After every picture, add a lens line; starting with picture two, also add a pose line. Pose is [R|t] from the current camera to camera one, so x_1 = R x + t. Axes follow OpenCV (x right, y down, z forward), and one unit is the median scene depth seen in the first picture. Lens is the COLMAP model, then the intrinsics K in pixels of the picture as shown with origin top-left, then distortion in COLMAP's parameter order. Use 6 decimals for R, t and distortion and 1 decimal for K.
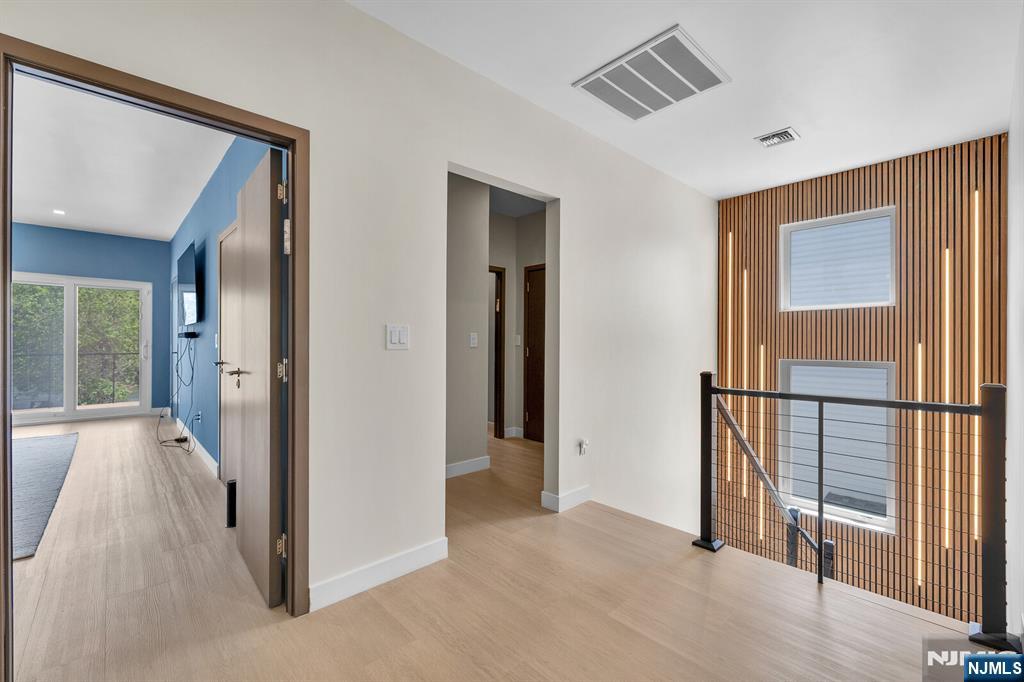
lens RADIAL K [[435.9, 0, 511.8], [0, 435.9, 346.1], [0, 0, 1]] dist [-0.008981, 0.000114]
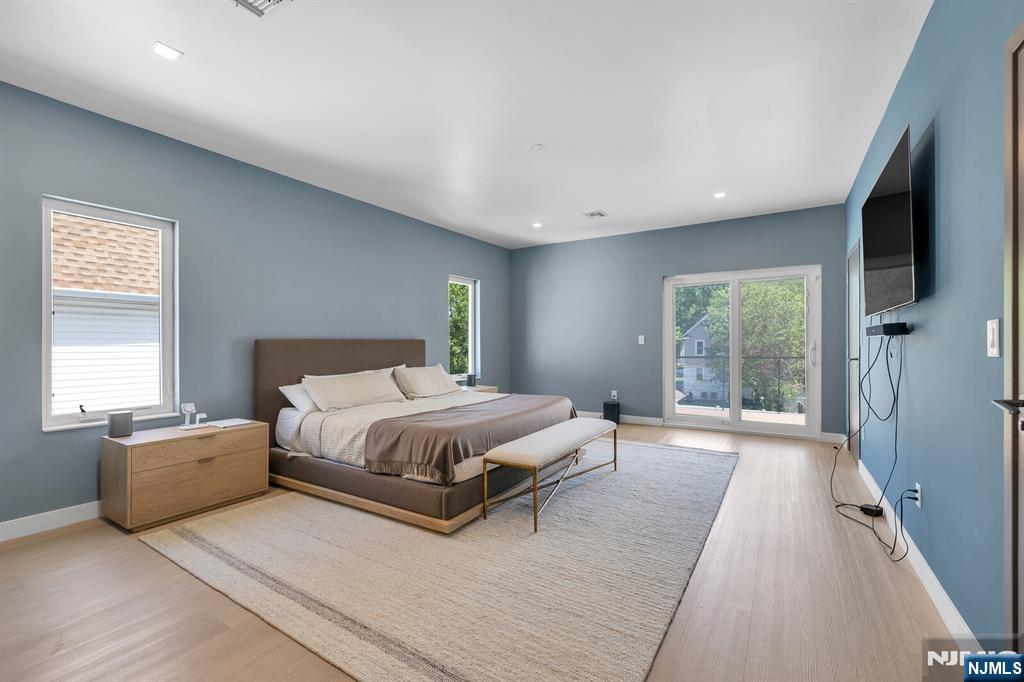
lens RADIAL K [[435.9, 0, 511.8], [0, 435.9, 346.1], [0, 0, 1]] dist [-0.008981, 0.000114]
pose [[0.260951, -0.003681, -0.965345, -0.287295], [0.000028, 0.999993, -0.003806, -0.002391], [0.965352, 0.000966, 0.260949, 0.335408]]
